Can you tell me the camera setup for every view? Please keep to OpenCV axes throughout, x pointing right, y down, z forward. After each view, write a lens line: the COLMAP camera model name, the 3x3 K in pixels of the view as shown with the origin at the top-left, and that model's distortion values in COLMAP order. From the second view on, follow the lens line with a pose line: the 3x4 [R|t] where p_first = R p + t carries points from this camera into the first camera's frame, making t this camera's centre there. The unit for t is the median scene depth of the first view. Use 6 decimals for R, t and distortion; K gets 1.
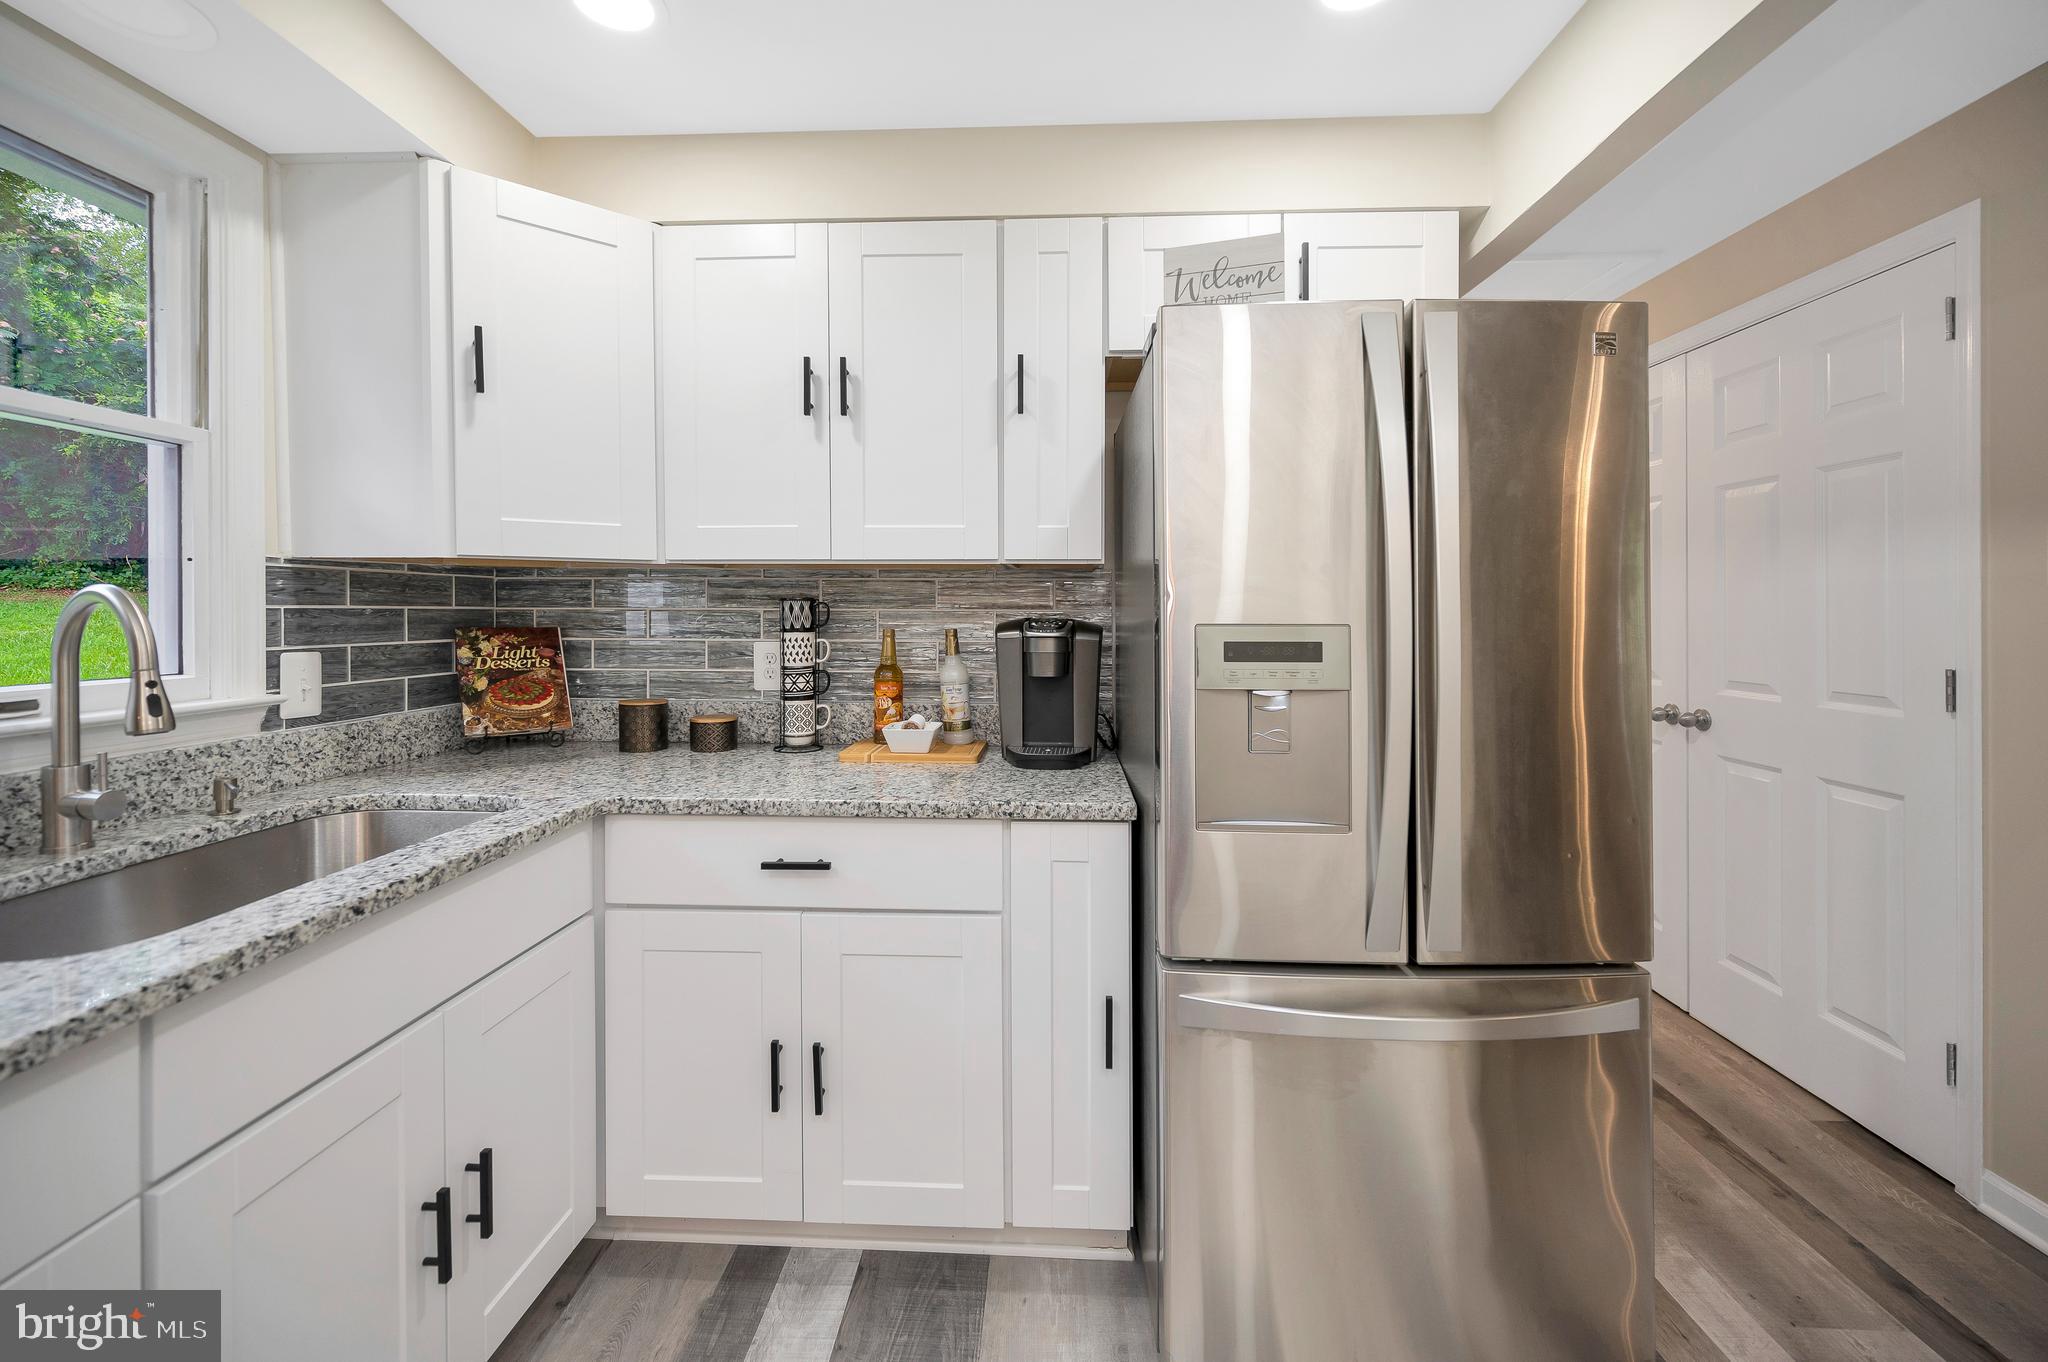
lens RADIAL K [[833.7, 0, 1022.6], [0, 833.7, 616.0], [0, 0, 1]] dist [-0.001010, -0.000609]
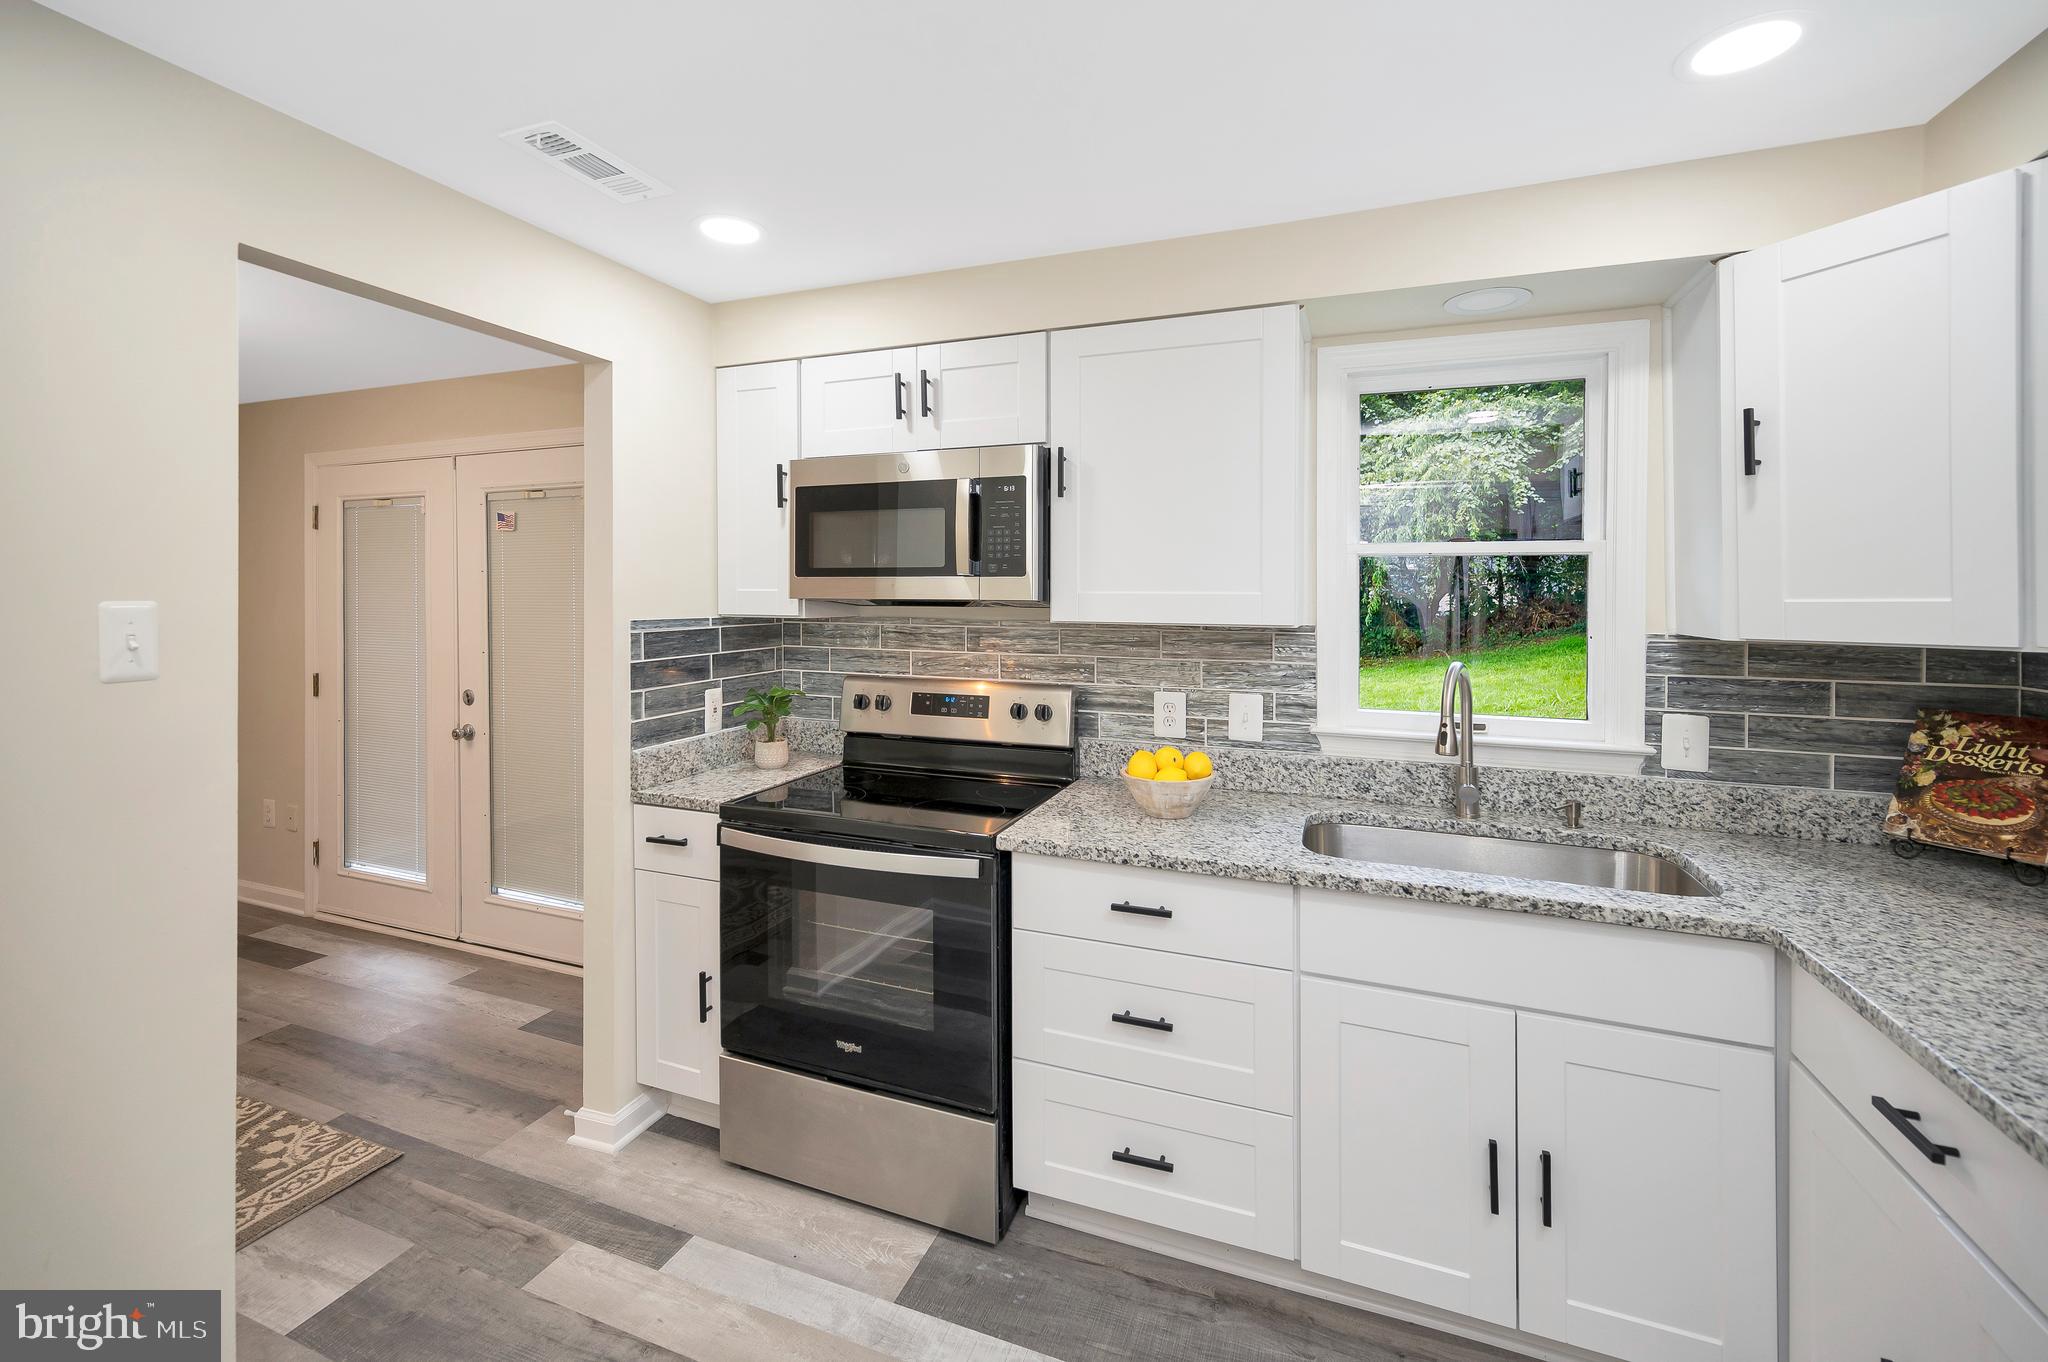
lens RADIAL K [[855.9, 0, 1014.9], [0, 855.9, 582.1], [0, 0, 1]] dist [-0.001342, -0.001086]
pose [[-0.317762, -0.014857, -0.948054, 0.537236], [-0.013856, 0.999843, -0.011024, -0.109217], [0.948069, 0.009633, -0.317918, 0.456128]]
